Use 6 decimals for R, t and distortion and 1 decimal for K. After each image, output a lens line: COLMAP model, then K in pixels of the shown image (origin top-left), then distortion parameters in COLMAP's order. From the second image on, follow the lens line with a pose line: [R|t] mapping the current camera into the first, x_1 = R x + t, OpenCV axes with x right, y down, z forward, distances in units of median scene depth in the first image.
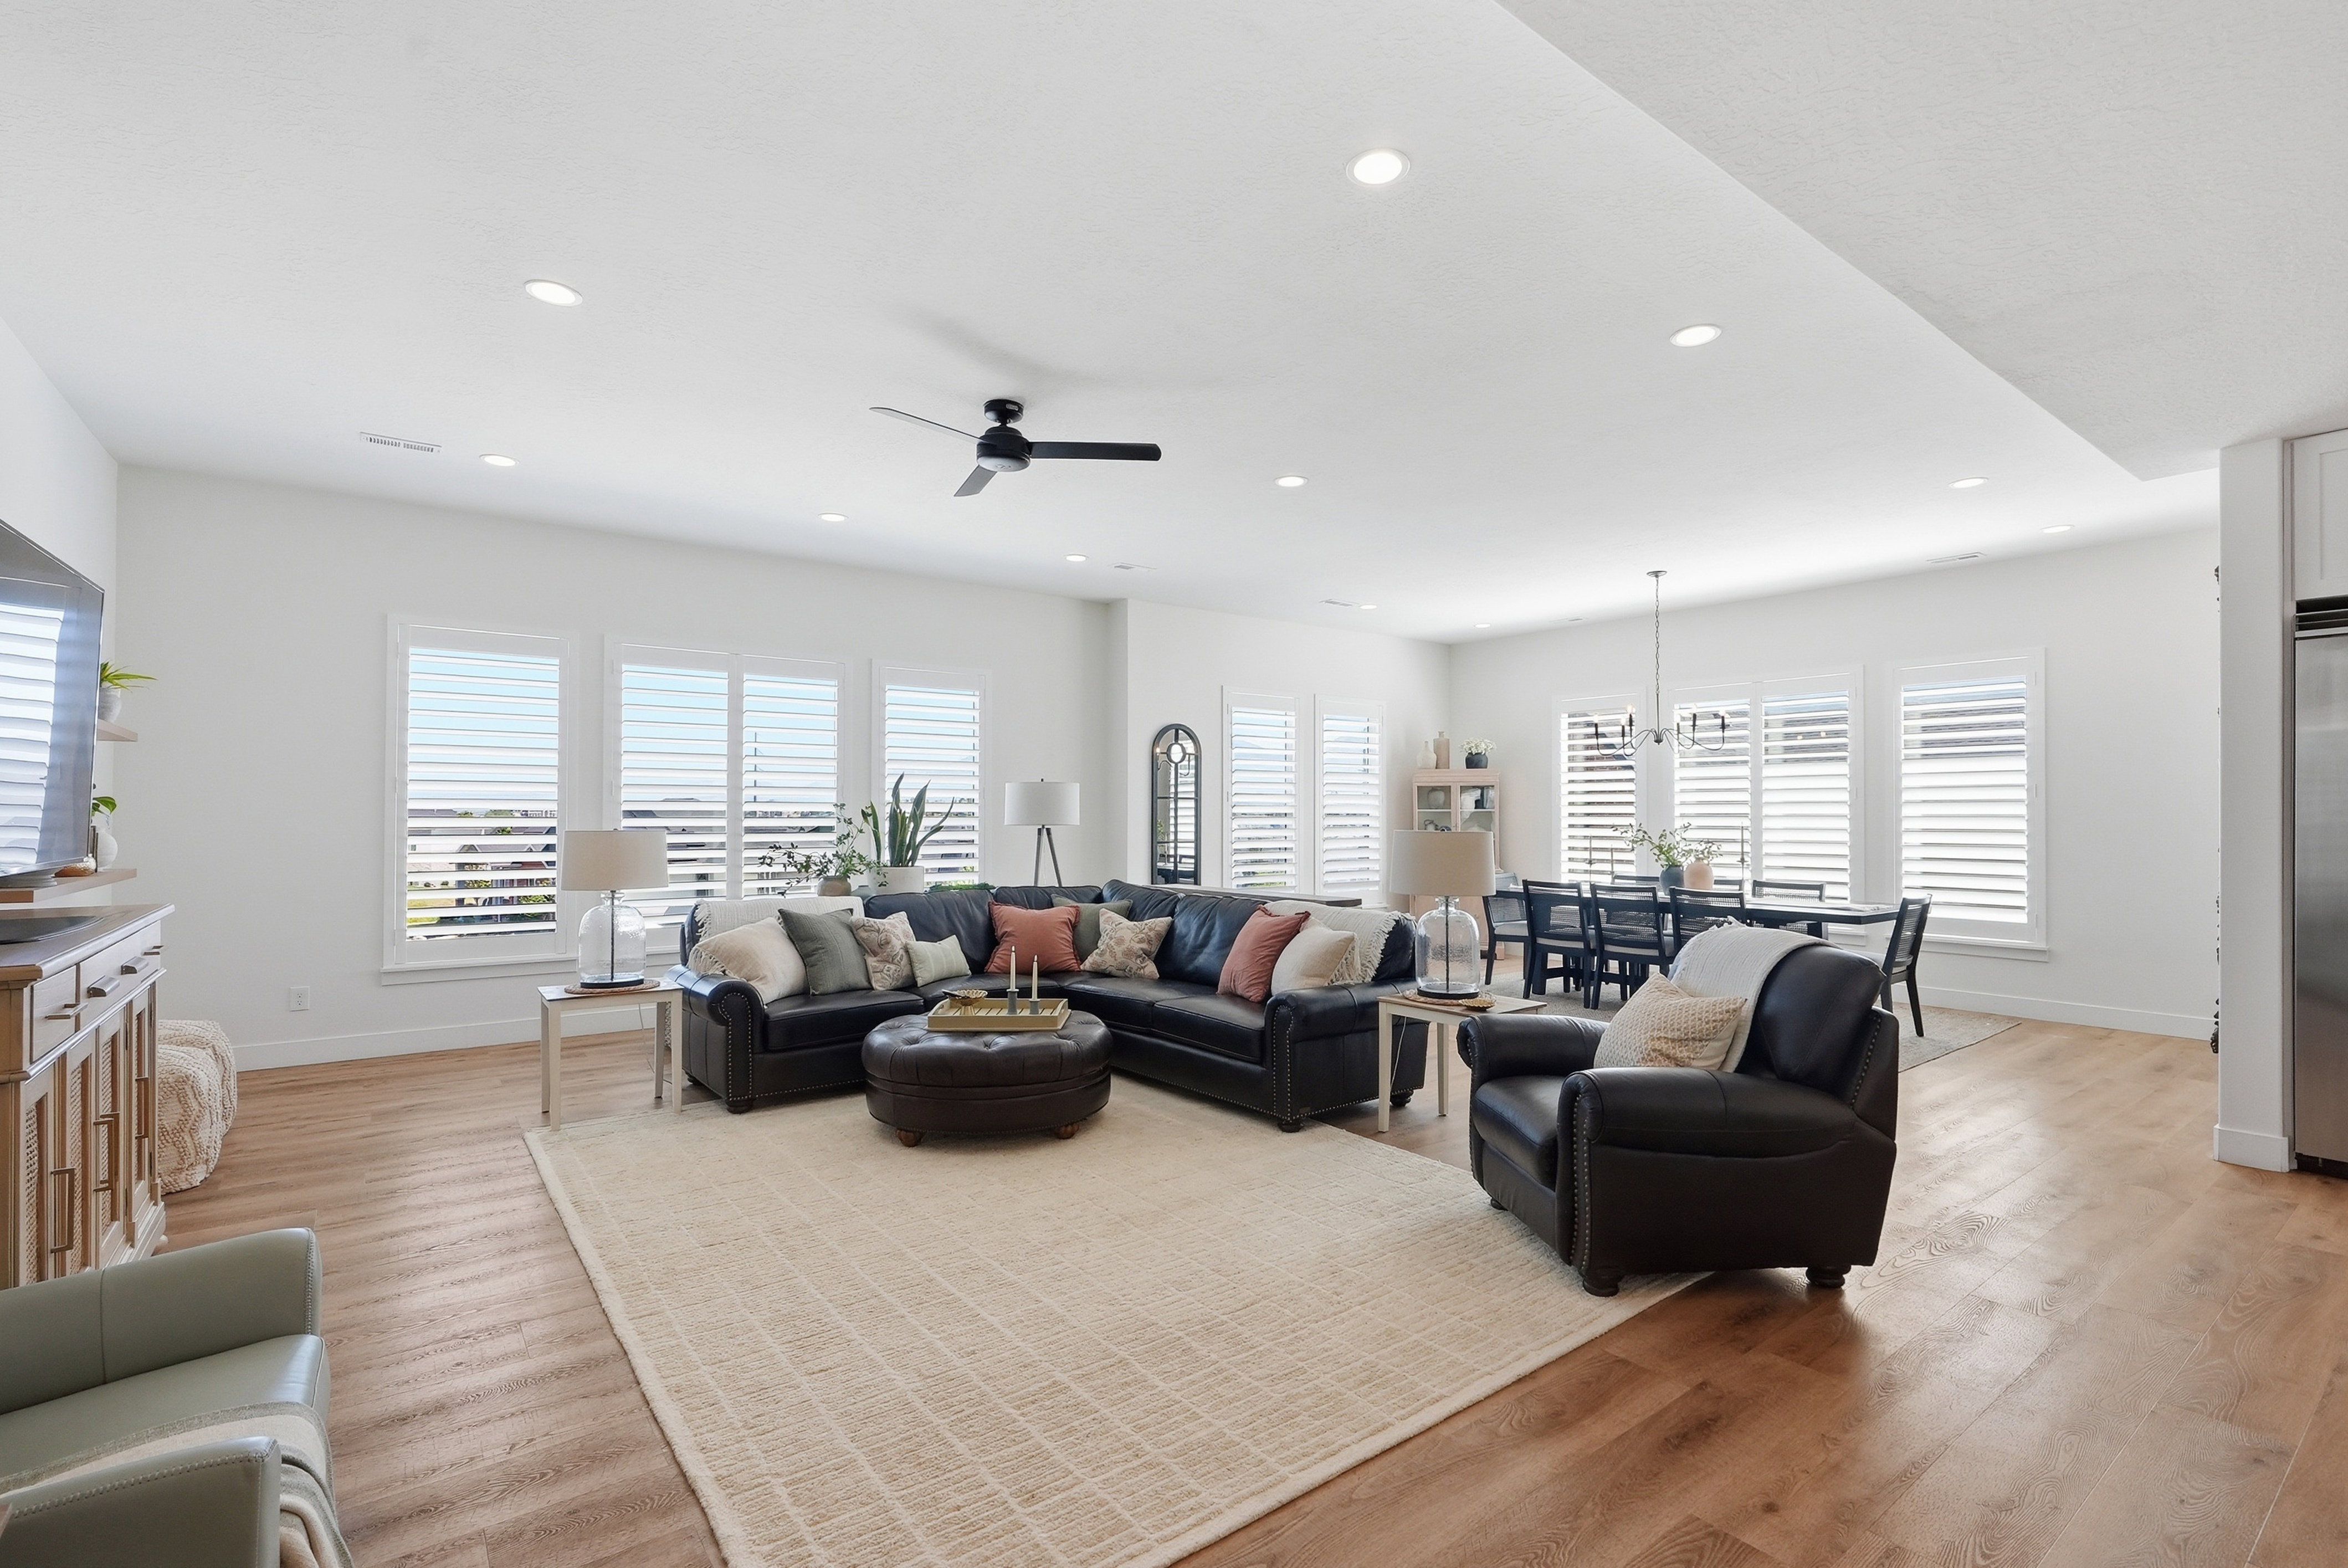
lens RADIAL K [[1075.2, 0, 1193.6], [0, 1075.2, 805.9], [0, 0, 1]] dist [-0.013891, 0.000277]
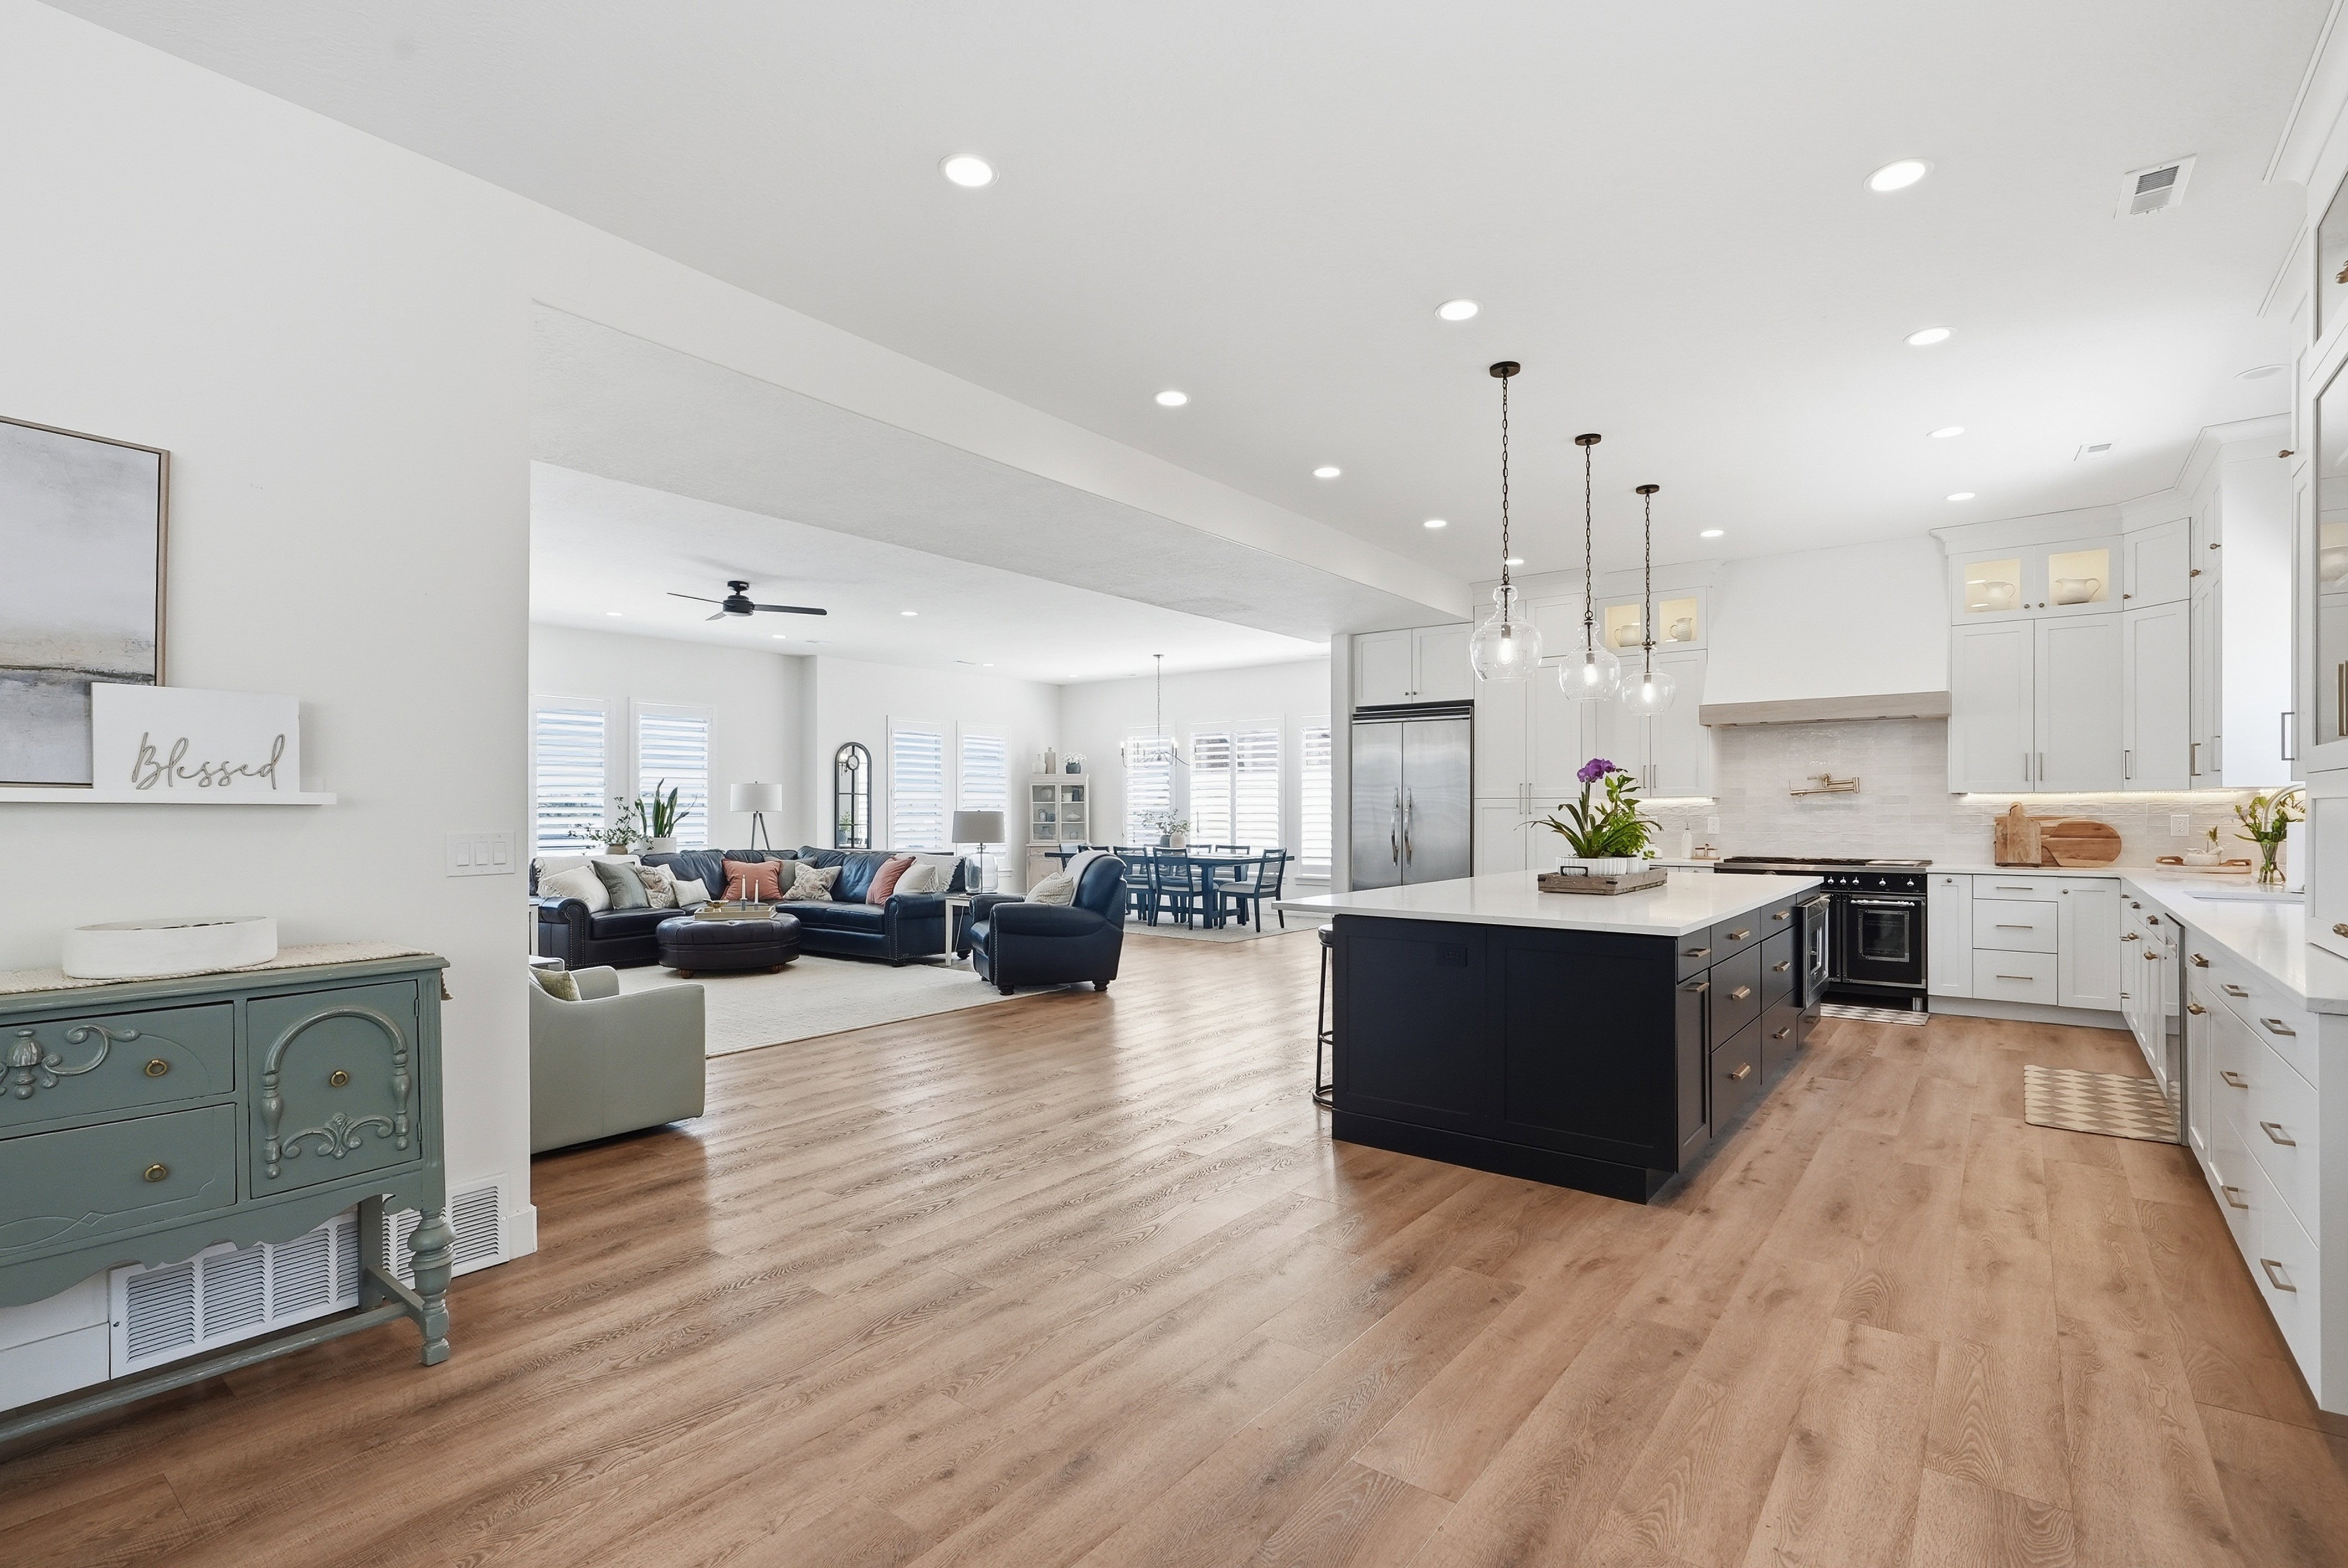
lens RADIAL K [[1067.2, 0, 1187.2], [0, 1067.2, 803.3], [0, 0, 1]] dist [-0.009620, 0.000278]
pose [[0.967223, -0.002047, 0.253919, 0.079364], [0.001475, 0.999996, 0.002441, 0.003807], [-0.253923, -0.001987, 0.967222, -0.731606]]
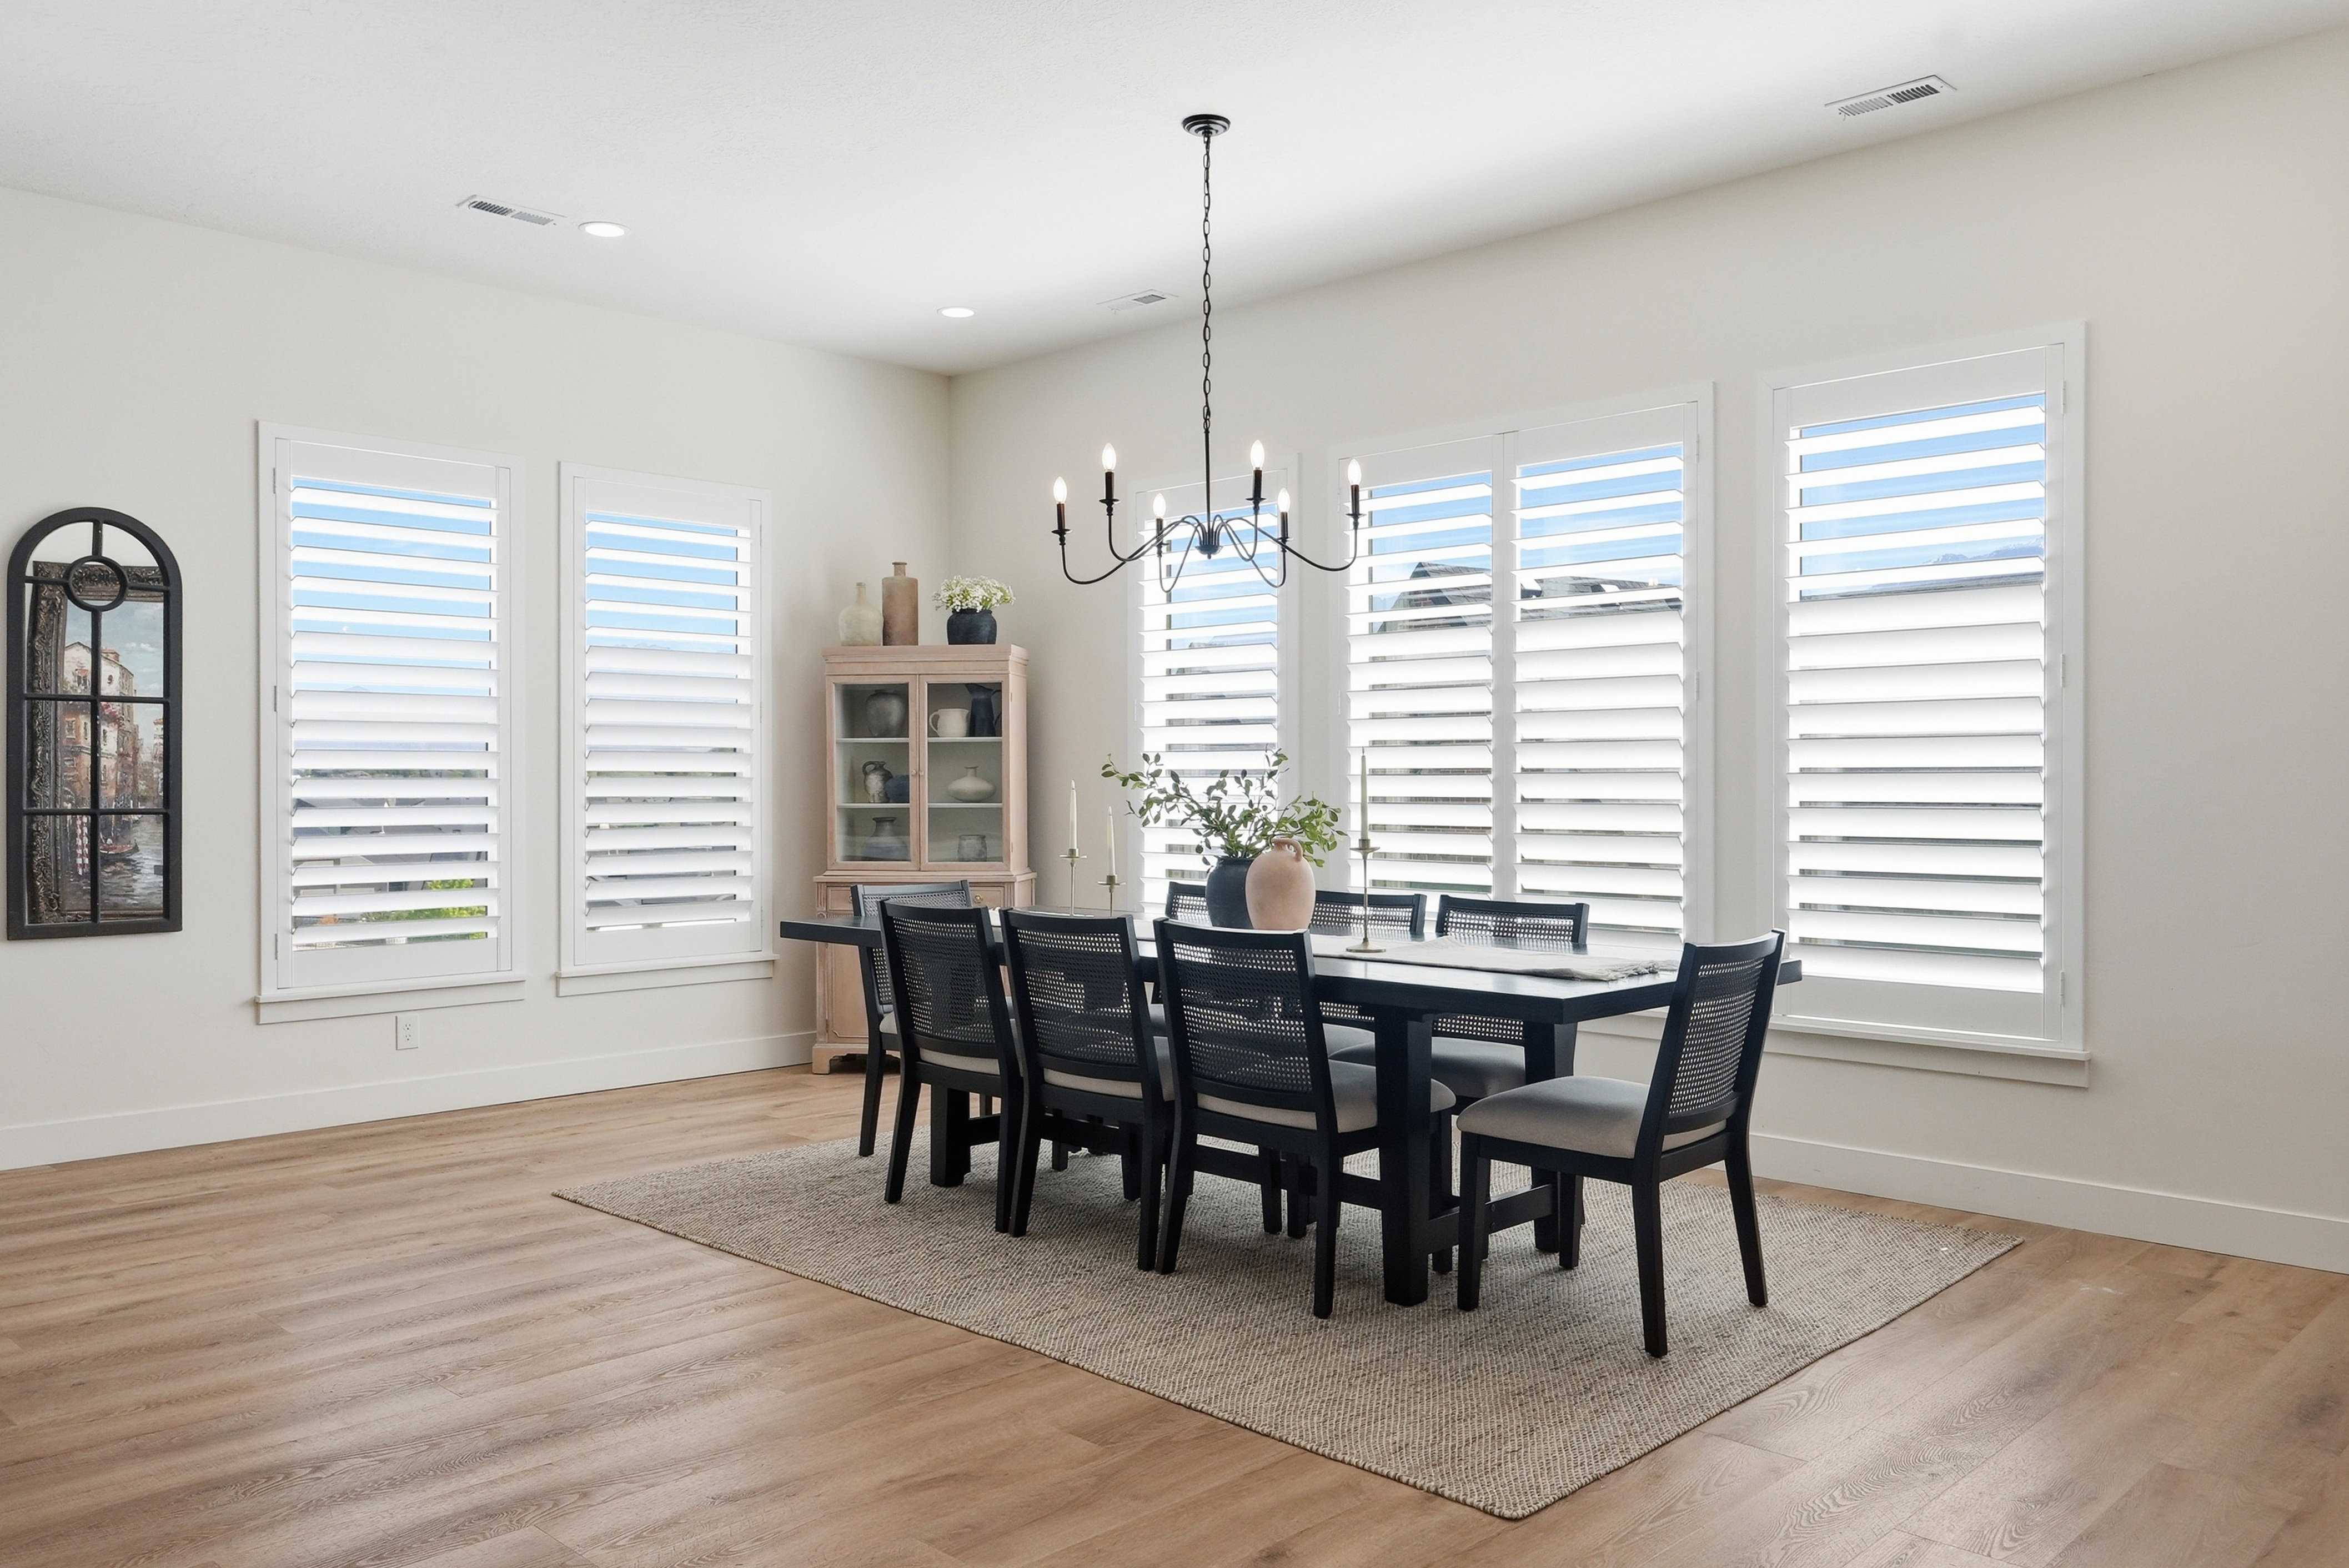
lens RADIAL K [[1807.5, 0, 1212.0], [0, 1807.5, 781.0], [0, 0, 1]] dist [0.005856, 0.003438]
pose [[0.987169, -0.001644, 0.159671, 0.412770], [0.000178, 0.999958, 0.009194, 0.024866], [-0.159679, -0.009048, 0.987128, 0.422444]]
